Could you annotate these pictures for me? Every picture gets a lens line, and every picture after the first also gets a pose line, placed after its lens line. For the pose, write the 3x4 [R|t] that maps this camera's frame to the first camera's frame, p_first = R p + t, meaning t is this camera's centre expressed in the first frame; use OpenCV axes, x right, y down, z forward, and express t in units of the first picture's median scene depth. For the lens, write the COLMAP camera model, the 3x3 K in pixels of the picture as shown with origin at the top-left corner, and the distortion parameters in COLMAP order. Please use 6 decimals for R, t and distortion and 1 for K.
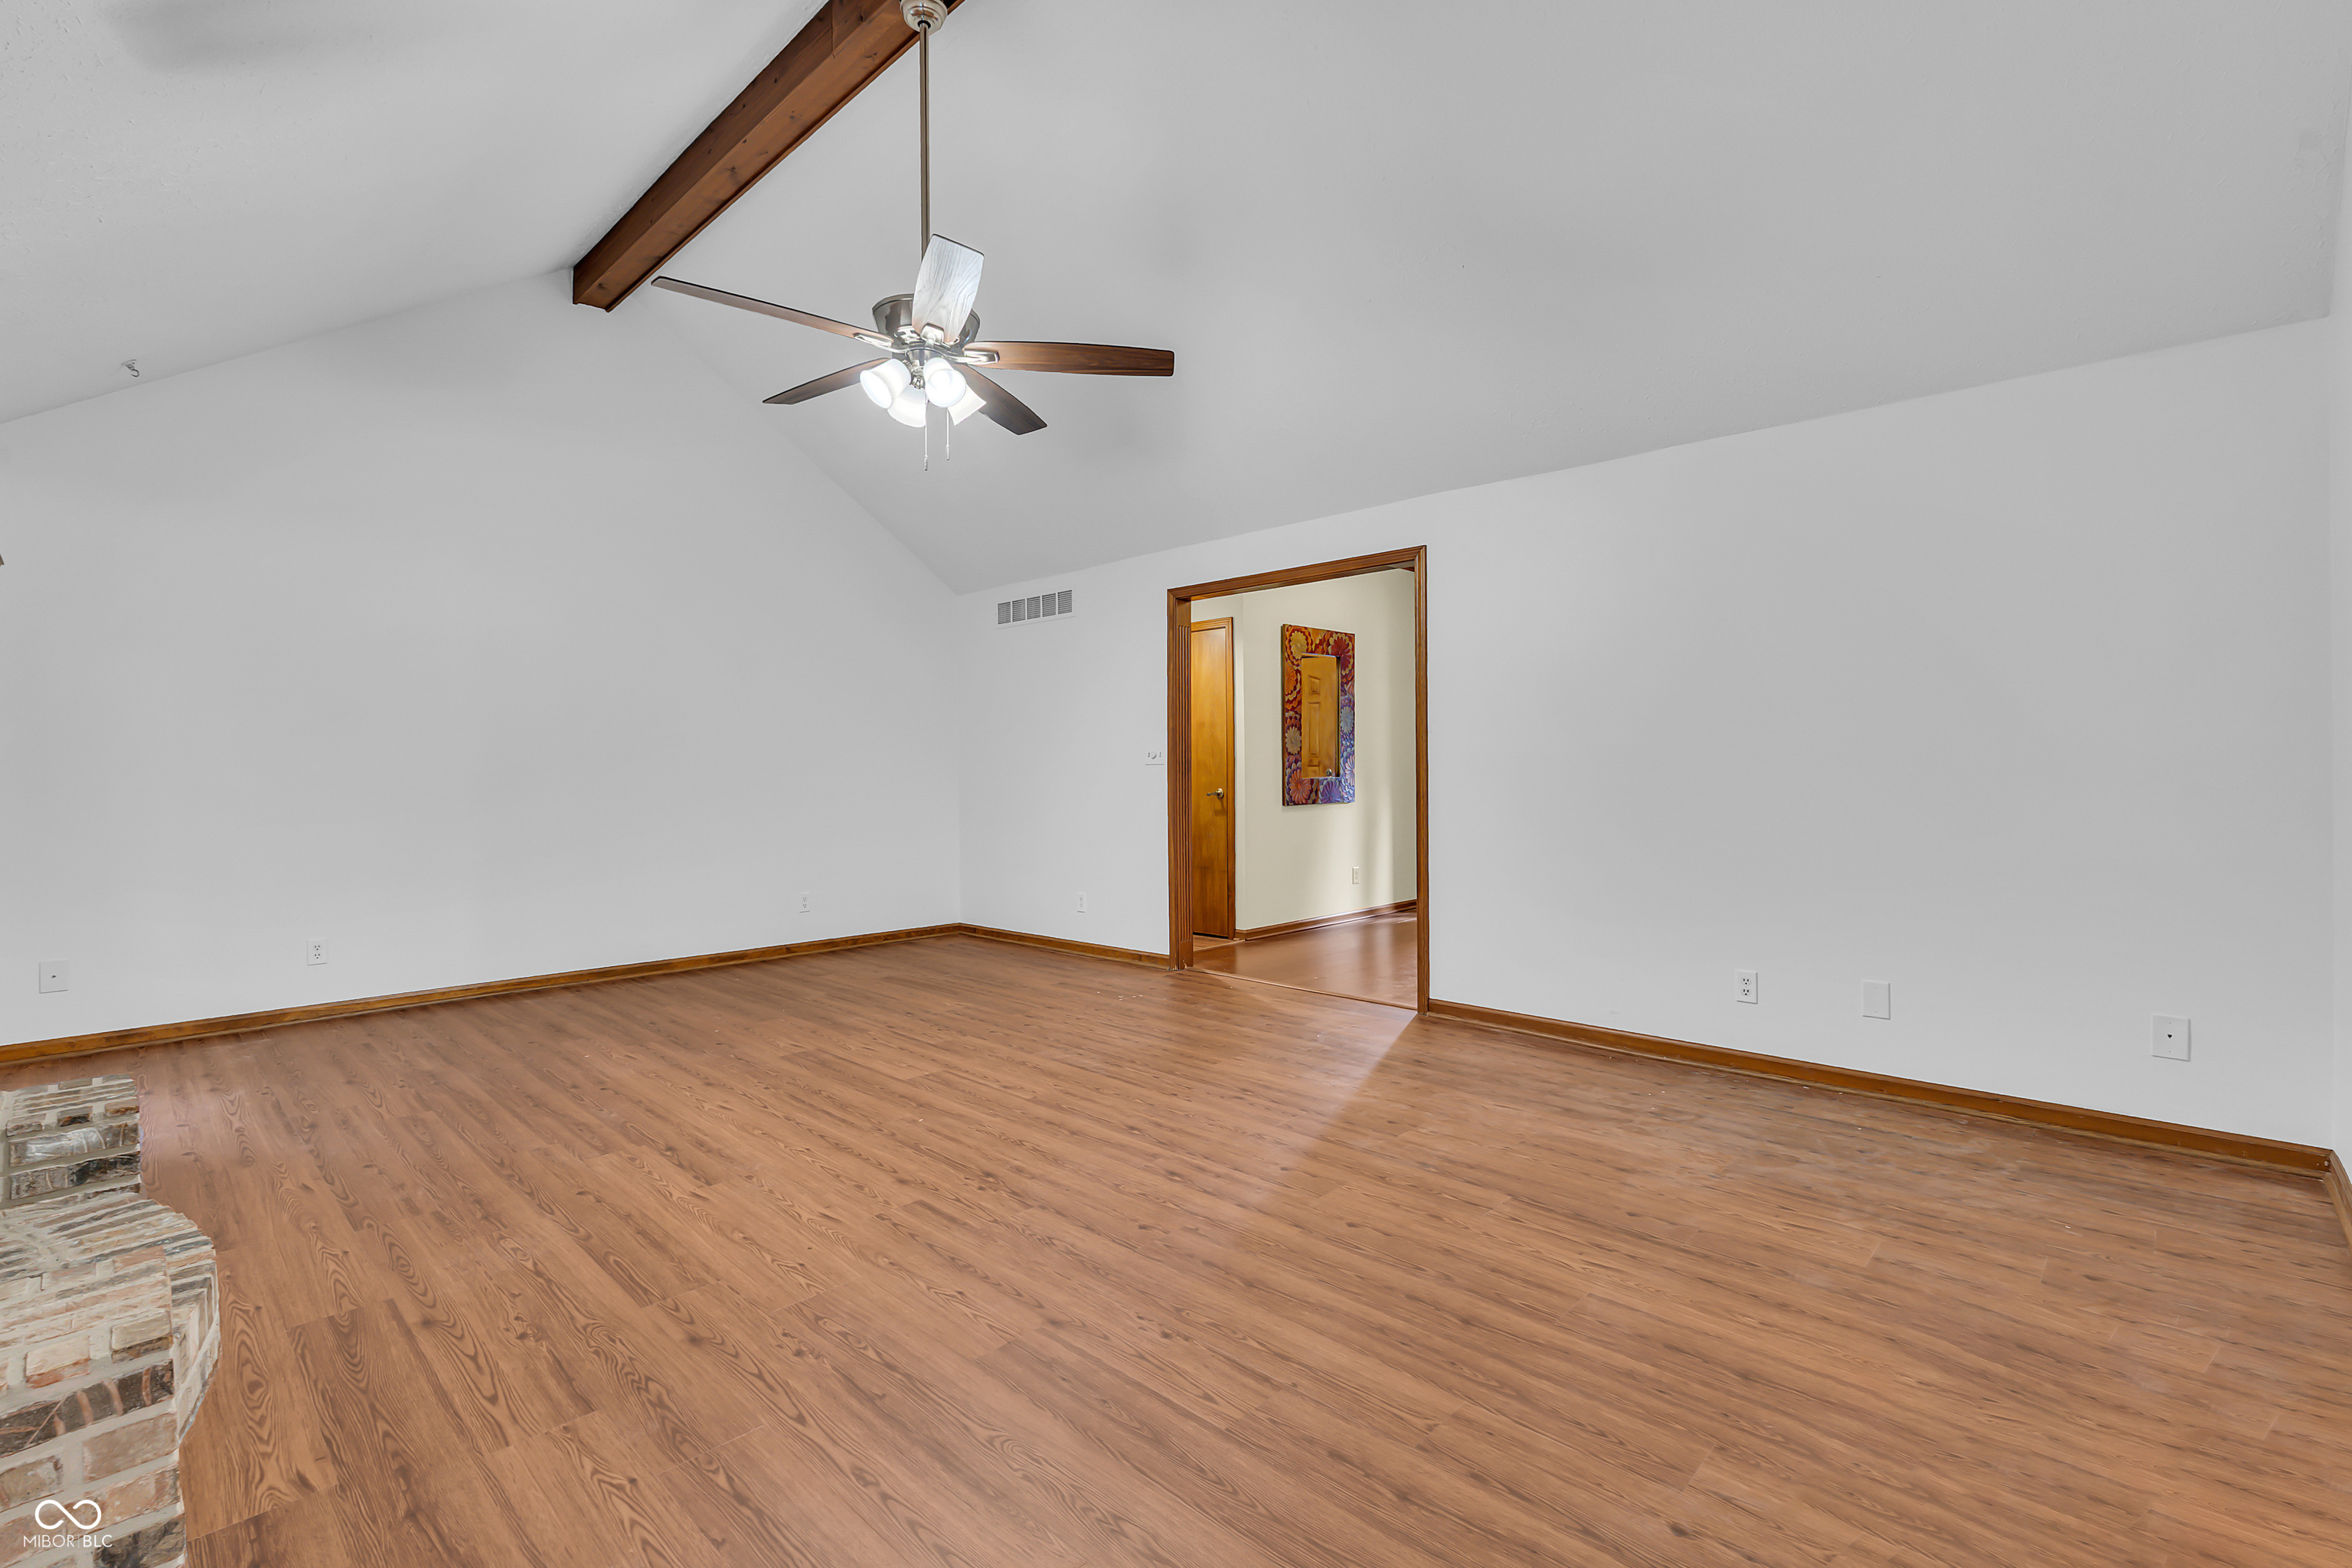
lens RADIAL K [[1037.3, 0, 1177.9], [0, 1037.3, 781.3], [0, 0, 1]] dist [-0.003672, 0.000043]
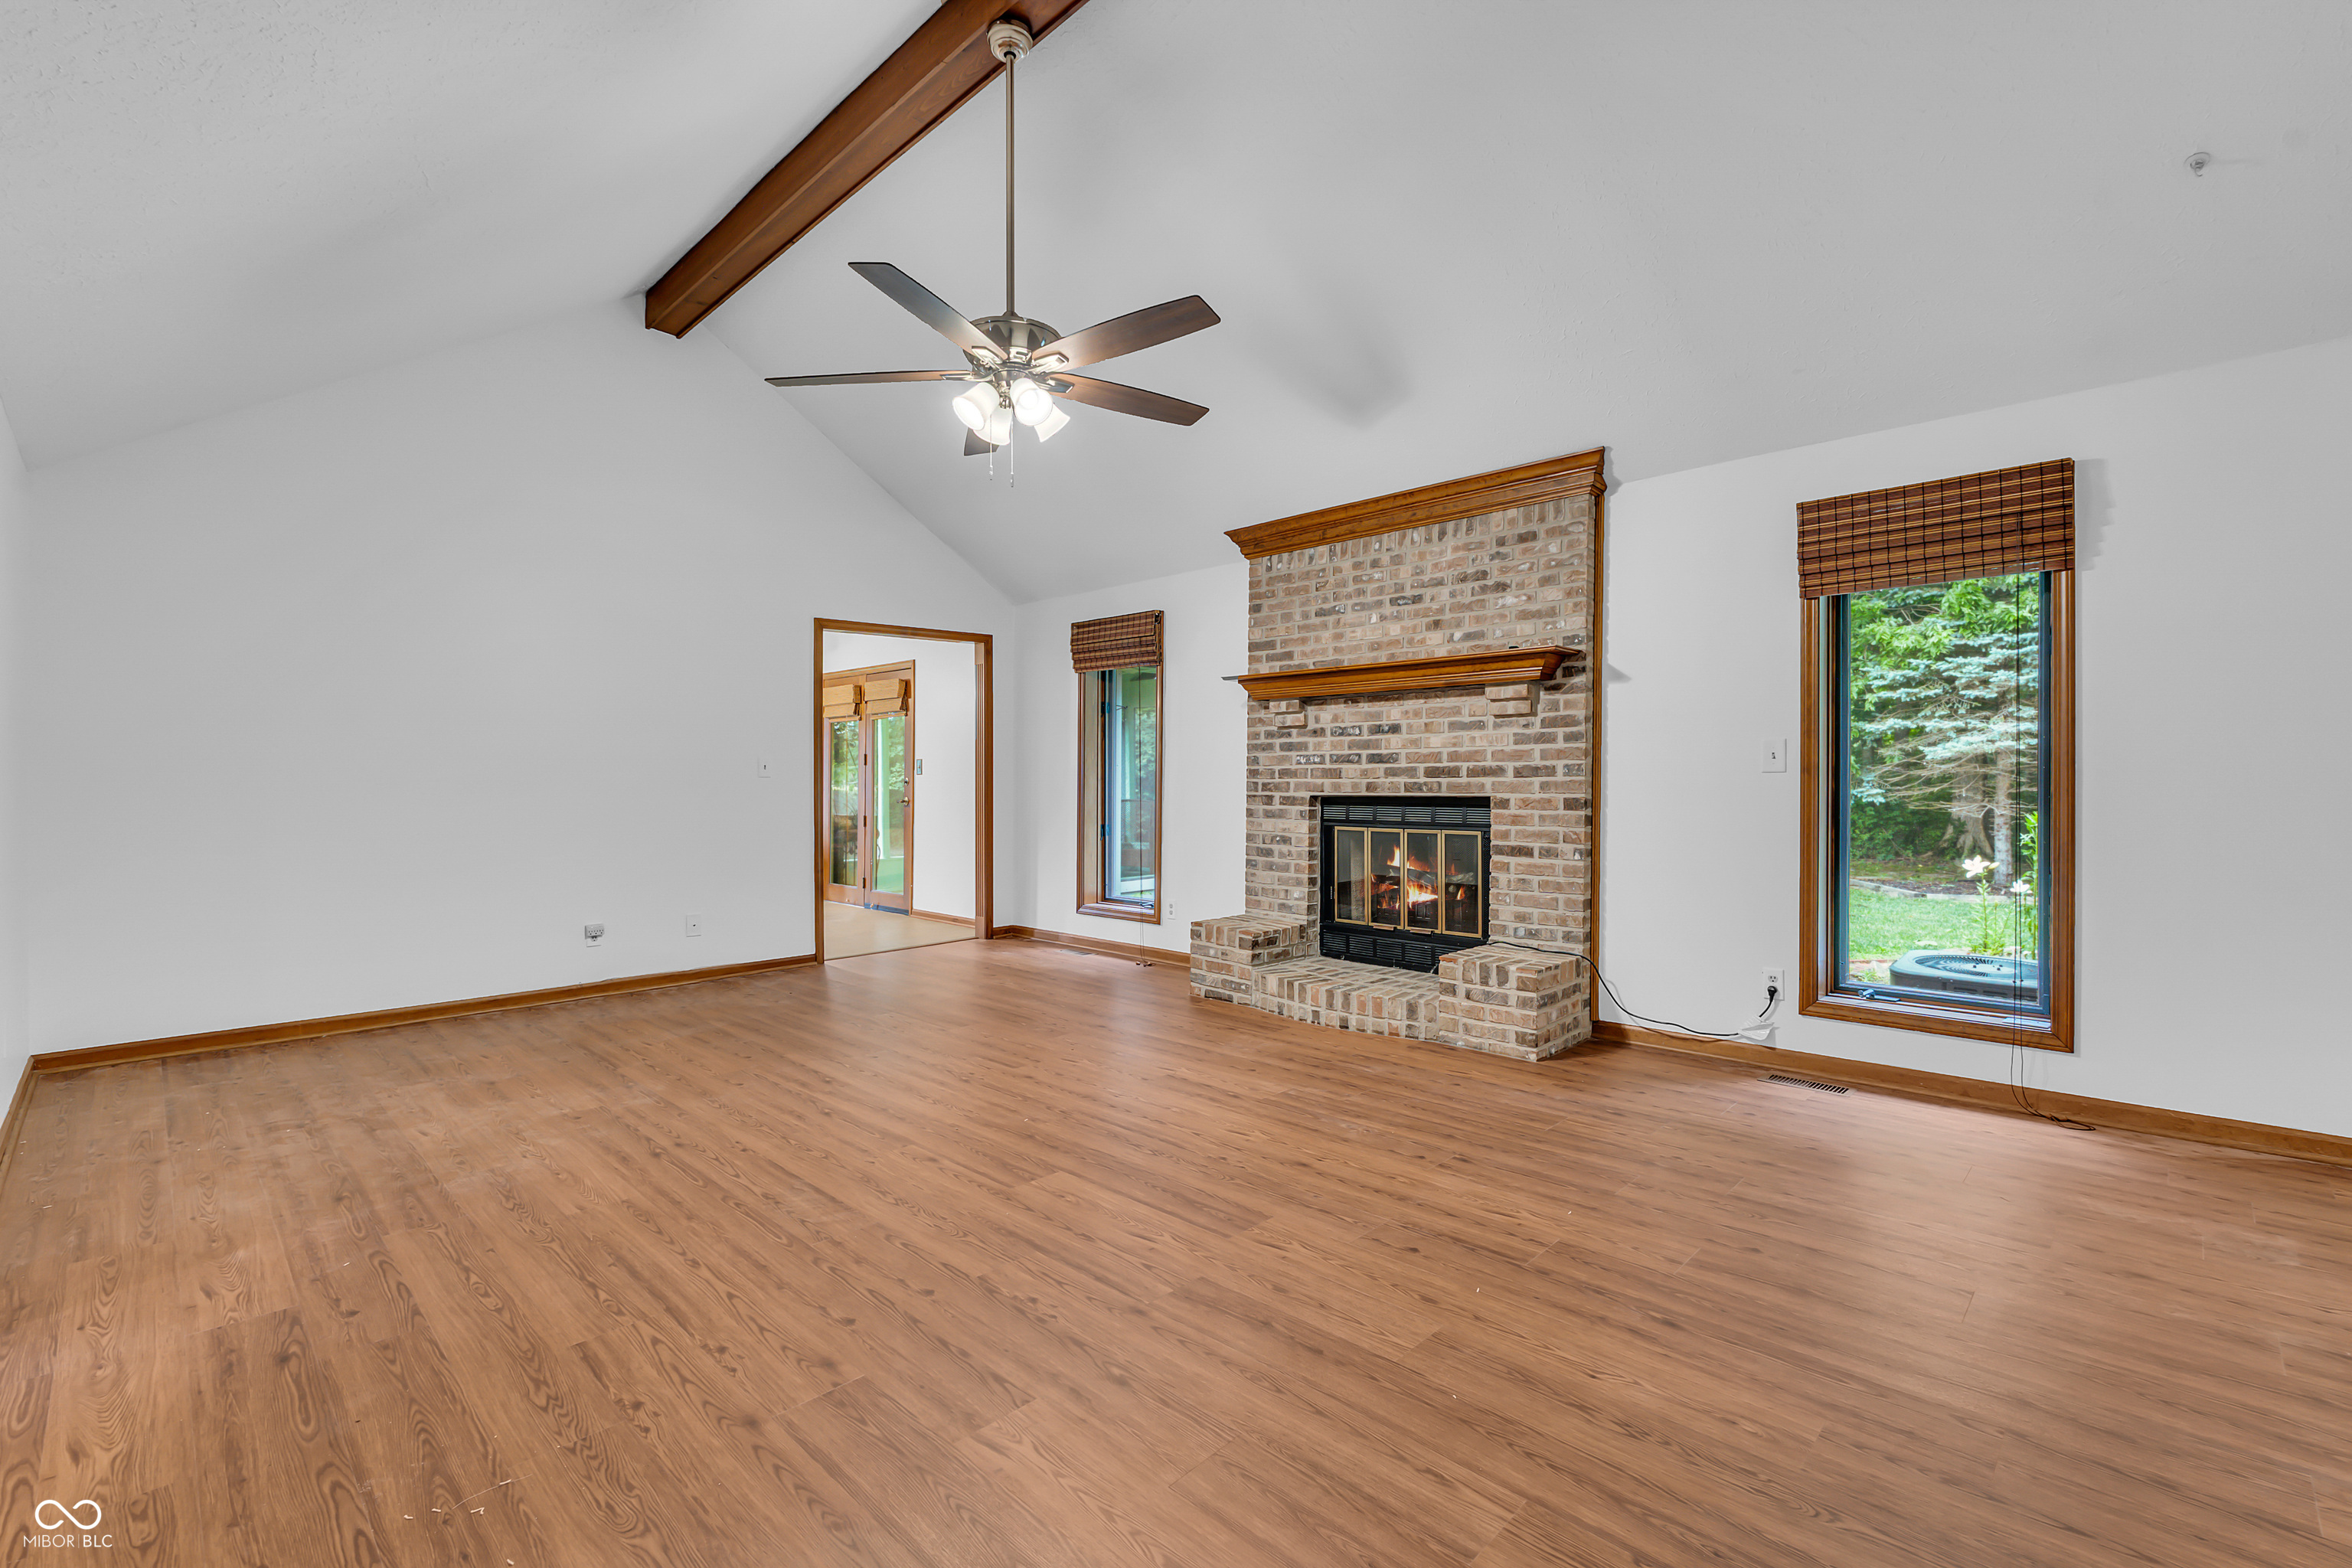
lens RADIAL K [[1037.3, 0, 1177.9], [0, 1037.3, 781.3], [0, 0, 1]] dist [-0.003672, 0.000043]
pose [[-0.999721, 0.013411, 0.019432, -0.414331], [0.013740, 0.999763, 0.016894, -0.019189], [-0.019201, 0.017156, -0.999668, 1.977835]]
